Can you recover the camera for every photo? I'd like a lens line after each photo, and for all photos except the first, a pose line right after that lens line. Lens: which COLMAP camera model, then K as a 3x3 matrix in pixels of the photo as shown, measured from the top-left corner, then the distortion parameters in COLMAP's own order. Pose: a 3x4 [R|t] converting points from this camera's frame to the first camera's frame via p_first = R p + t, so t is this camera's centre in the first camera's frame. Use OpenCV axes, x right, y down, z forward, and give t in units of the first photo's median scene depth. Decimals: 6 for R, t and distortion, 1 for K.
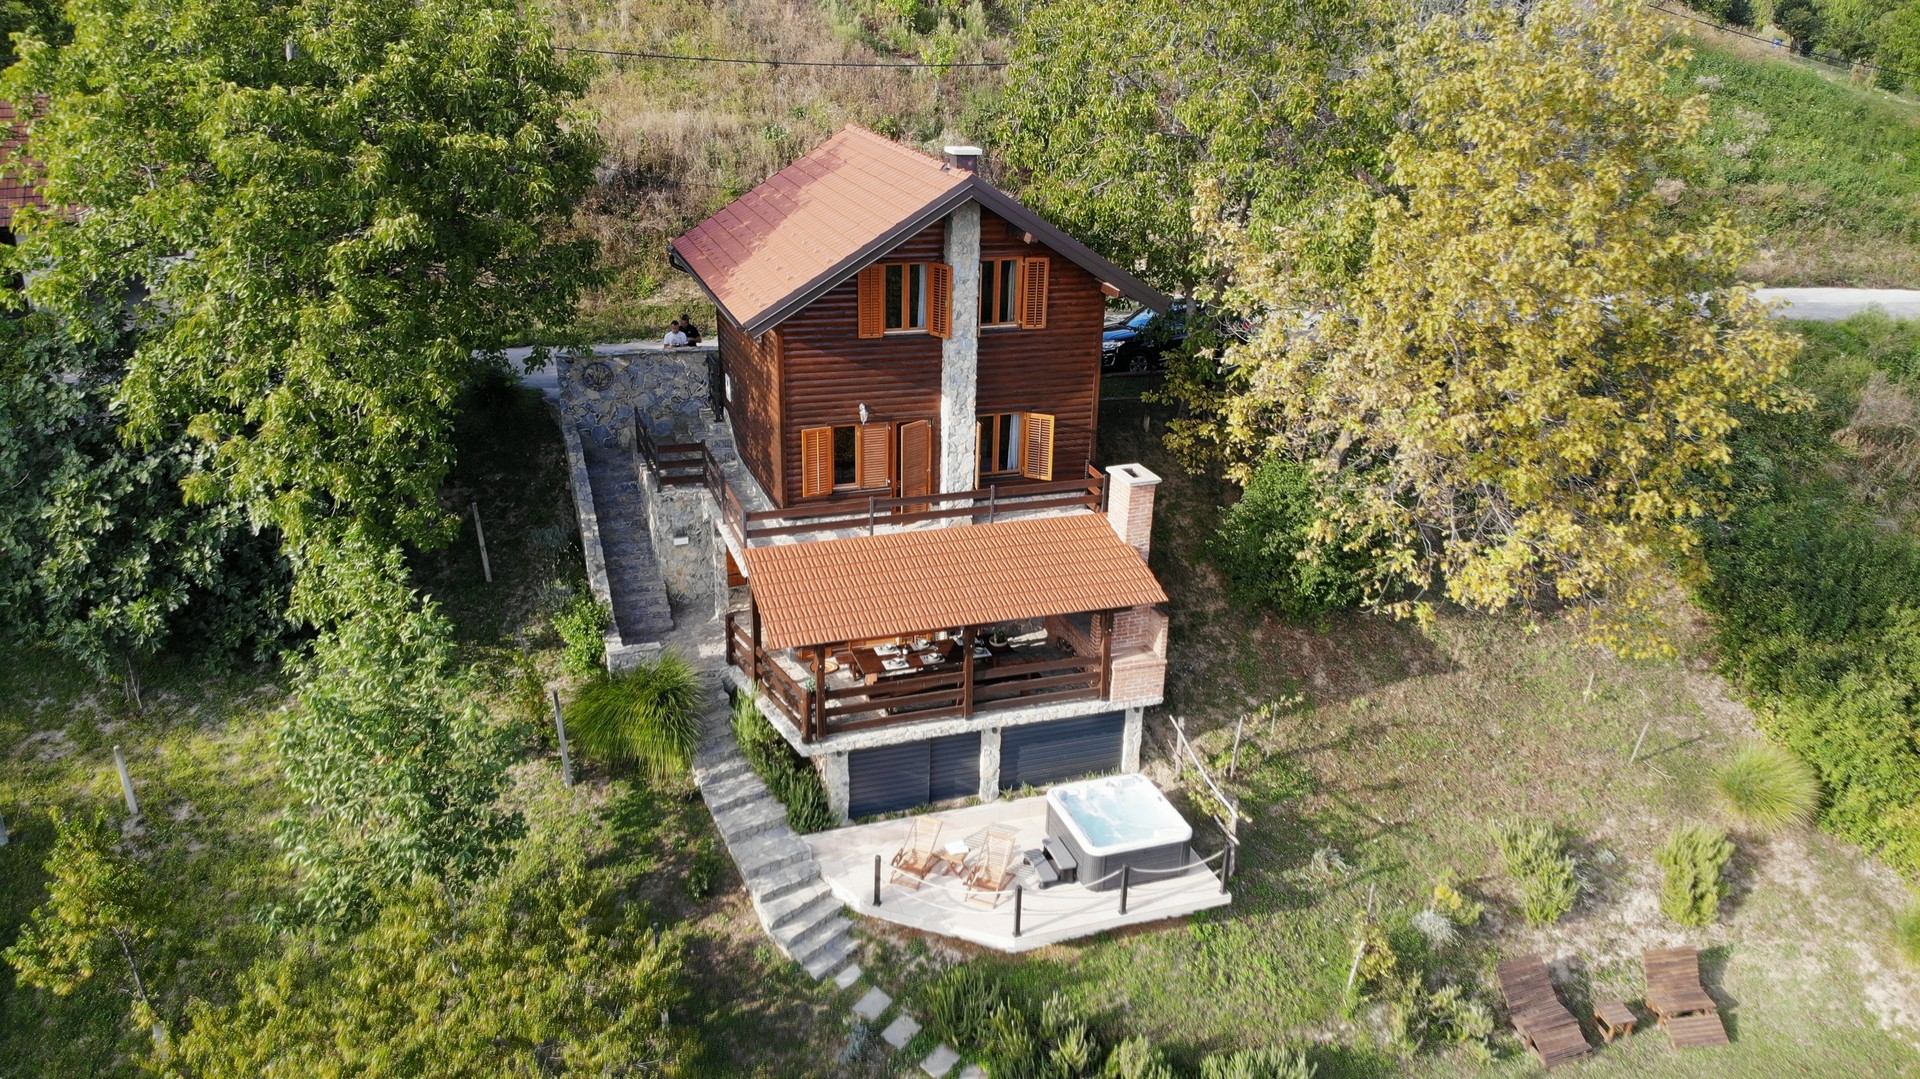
lens RADIAL K [[1387.8, 0, 960.0], [0, 1387.8, 539.5], [0, 0, 1]] dist [0.246254, -0.664613]
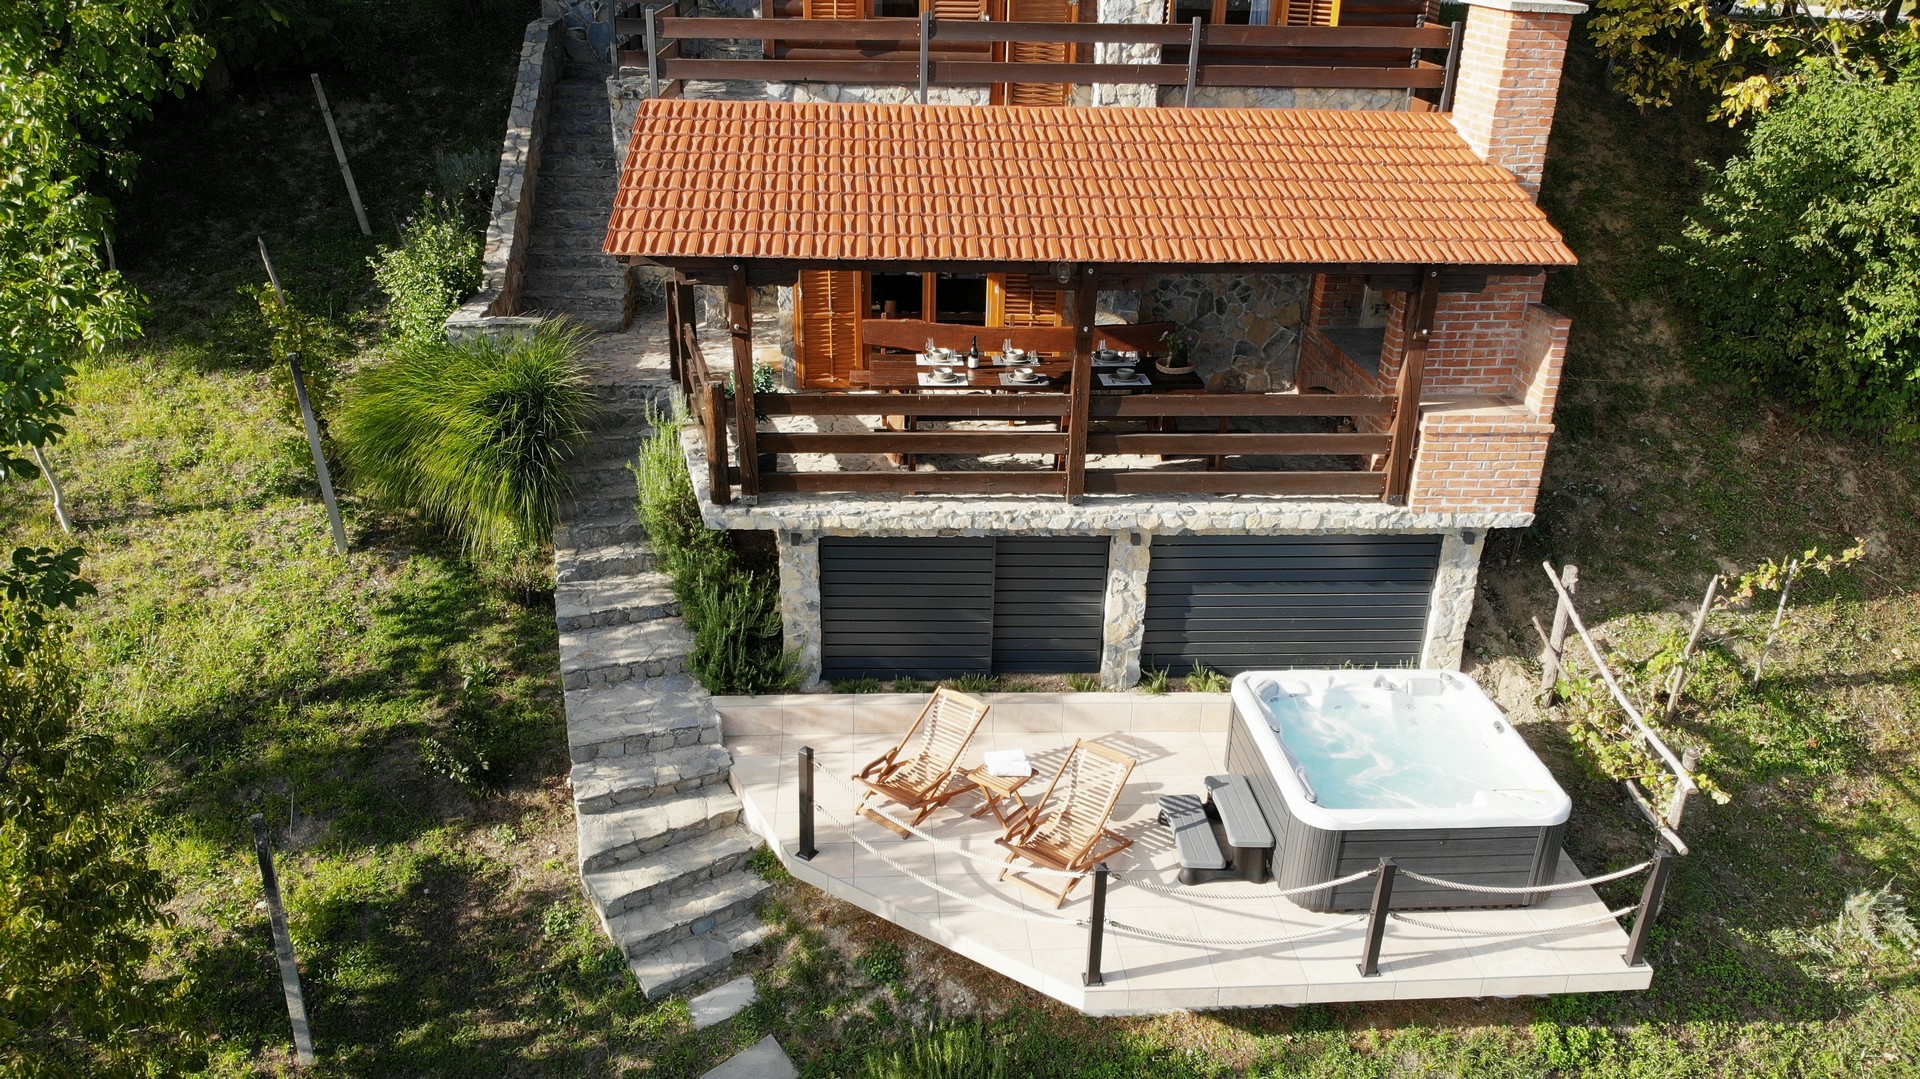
lens RADIAL K [[1411.3, 0, 960.0], [0, 1411.3, 539.5], [0, 0, 1]] dist [0.116606, -0.248146]
pose [[0.966270, 0.105521, -0.234921, 0.078958], [-0.098326, 0.994261, 0.042166, 0.124412], [0.238022, -0.017645, 0.971100, 0.530223]]
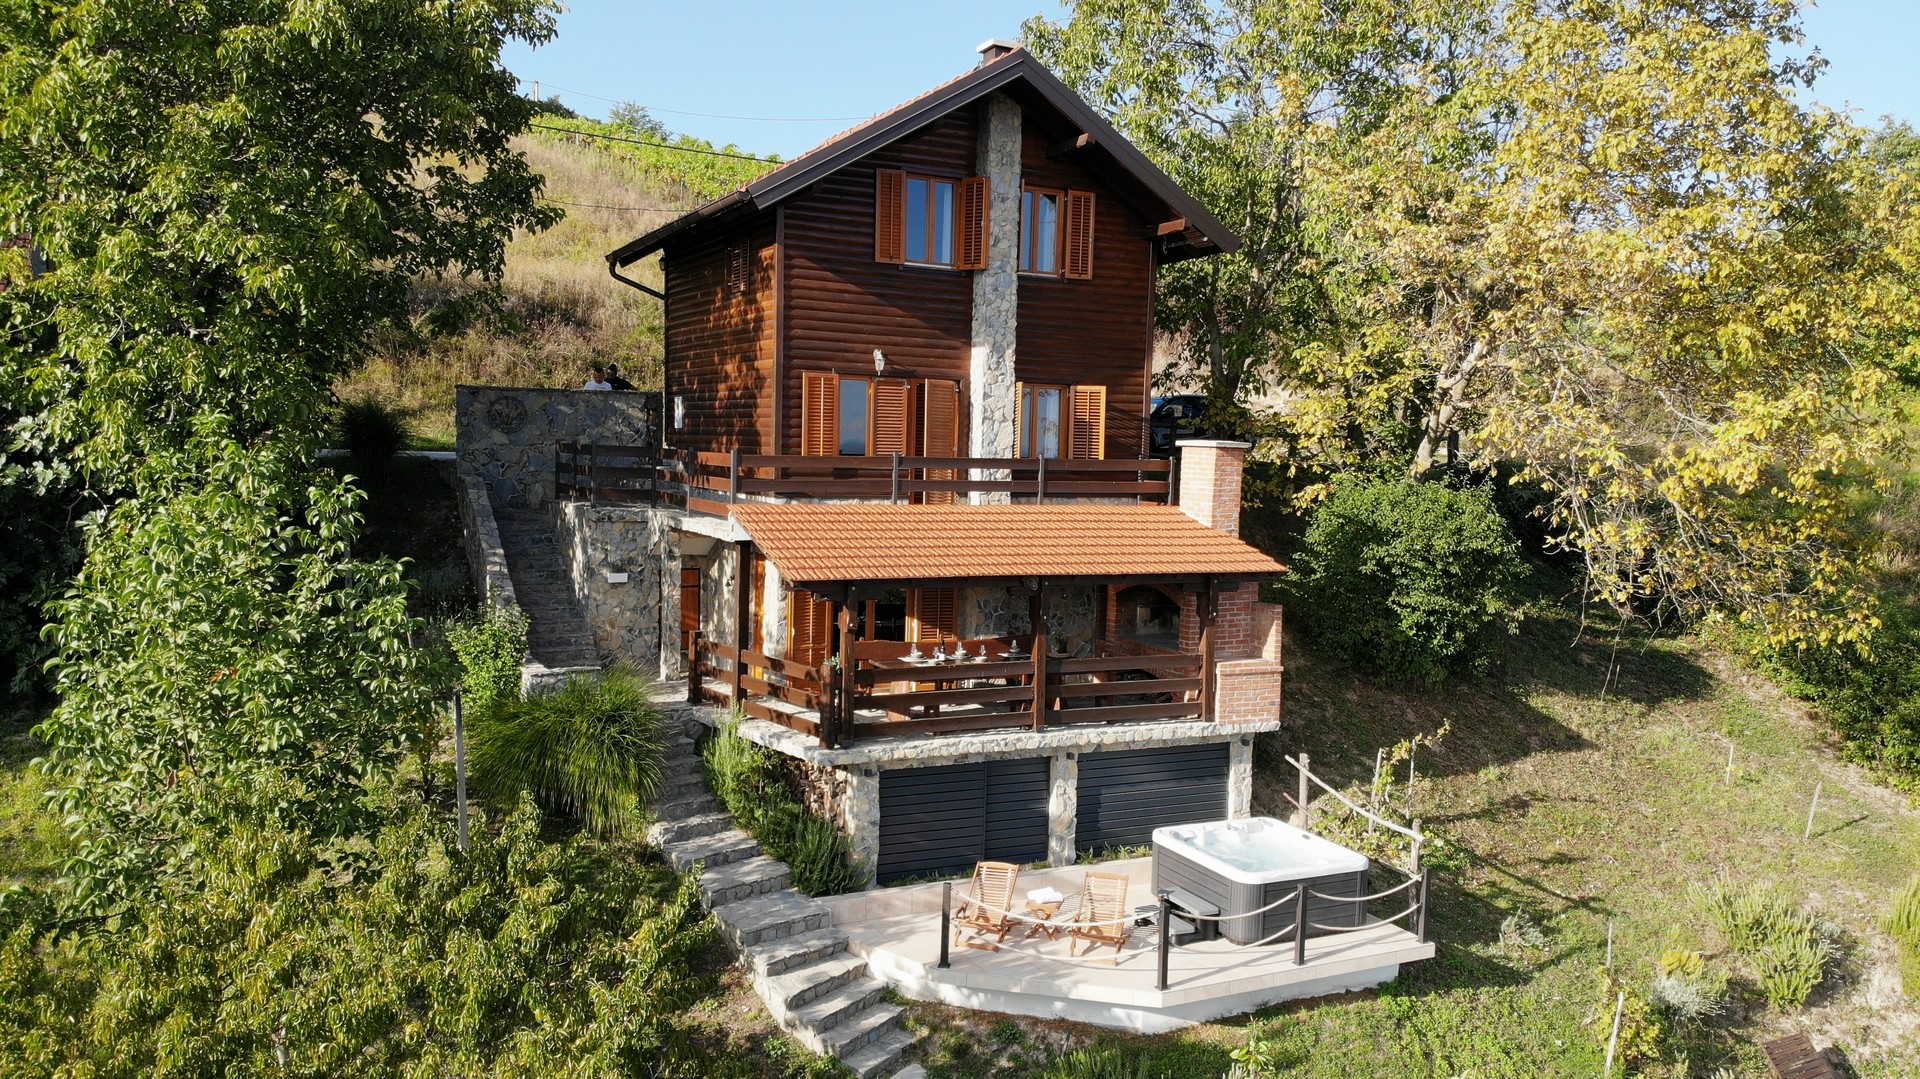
lens RADIAL K [[1387.8, 0, 960.0], [0, 1387.8, 539.5], [0, 0, 1]] dist [0.246254, -0.664613]
pose [[0.992455, -0.007374, 0.122390, -0.122824], [0.043604, 0.954161, -0.296102, 0.245416], [-0.114596, 0.299204, 0.947283, 0.281030]]
